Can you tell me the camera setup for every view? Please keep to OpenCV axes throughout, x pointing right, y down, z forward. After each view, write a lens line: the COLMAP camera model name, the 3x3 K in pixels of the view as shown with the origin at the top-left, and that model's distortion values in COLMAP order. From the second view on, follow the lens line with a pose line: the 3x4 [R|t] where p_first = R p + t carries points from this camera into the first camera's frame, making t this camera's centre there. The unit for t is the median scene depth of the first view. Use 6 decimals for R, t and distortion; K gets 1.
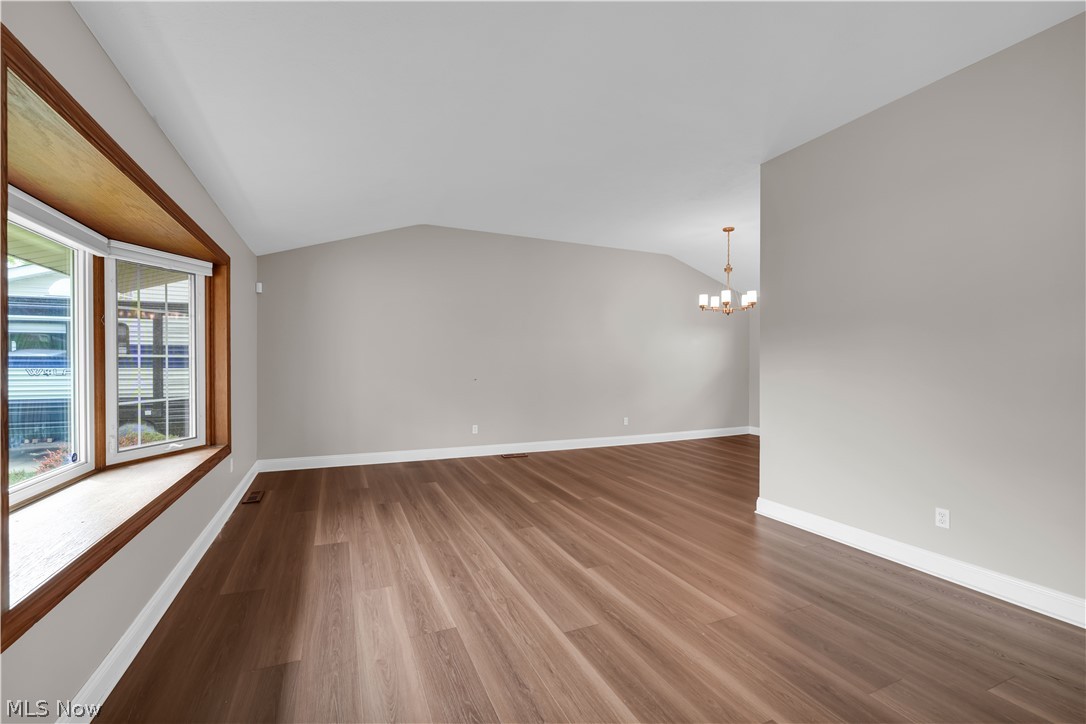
lens RADIAL K [[452.9, 0, 523.9], [0, 452.9, 364.6], [0, 0, 1]] dist [-0.000192, -0.000035]
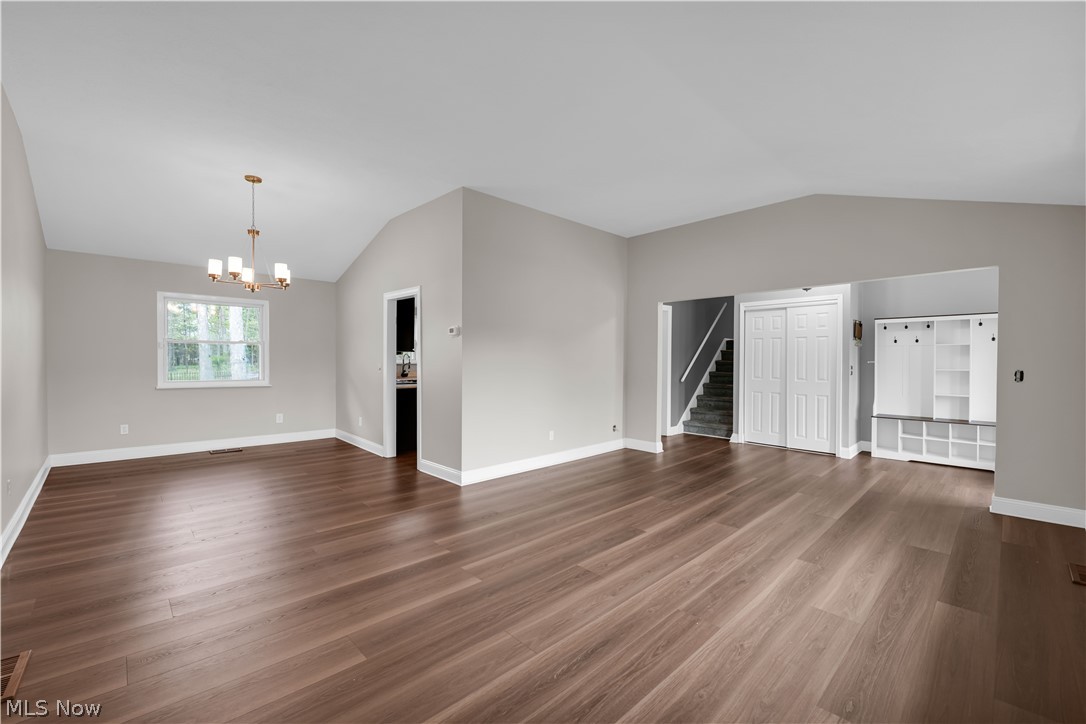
lens RADIAL K [[452.9, 0, 523.9], [0, 452.9, 364.6], [0, 0, 1]] dist [-0.000192, -0.000035]
pose [[-0.345133, -0.019590, 0.938349, -0.834490], [-0.006586, 0.999808, 0.018450, -0.010601], [-0.938530, 0.000188, -0.345196, 1.658359]]
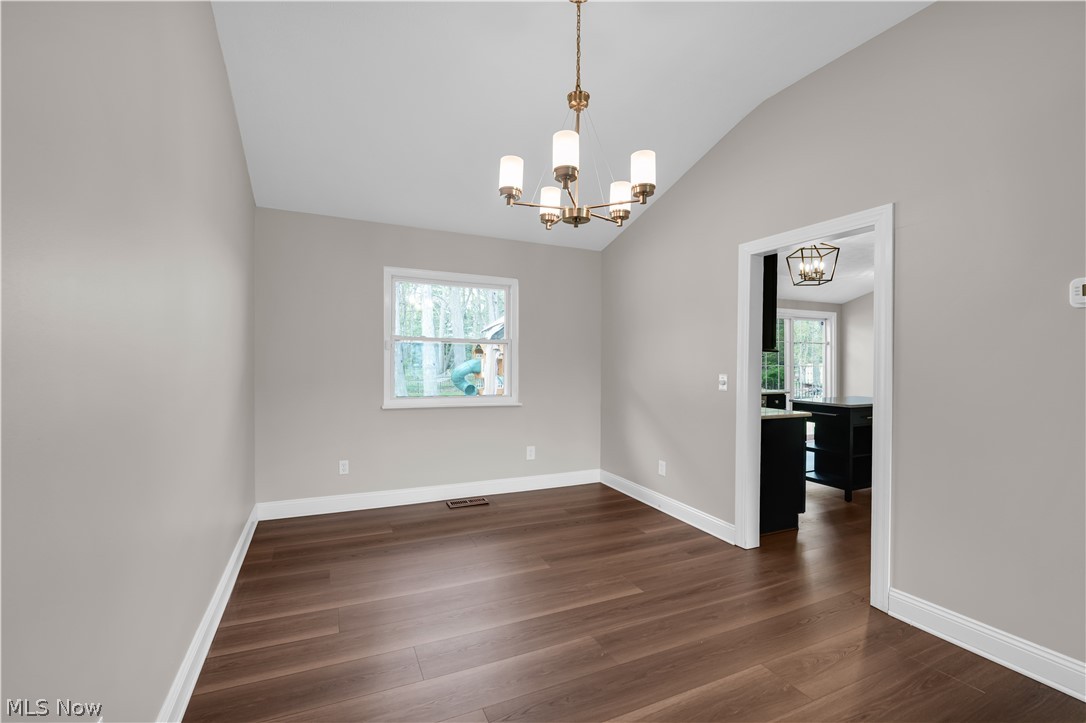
lens RADIAL K [[476.7, 0, 544.4], [0, 476.7, 368.9], [0, 0, 1]] dist [0.000064, -0.000082]
pose [[-0.045184, -0.018563, 0.998806, 0.134063], [-0.002315, 0.999827, 0.018477, -0.005862], [-0.998976, -0.001477, -0.045219, 2.064363]]
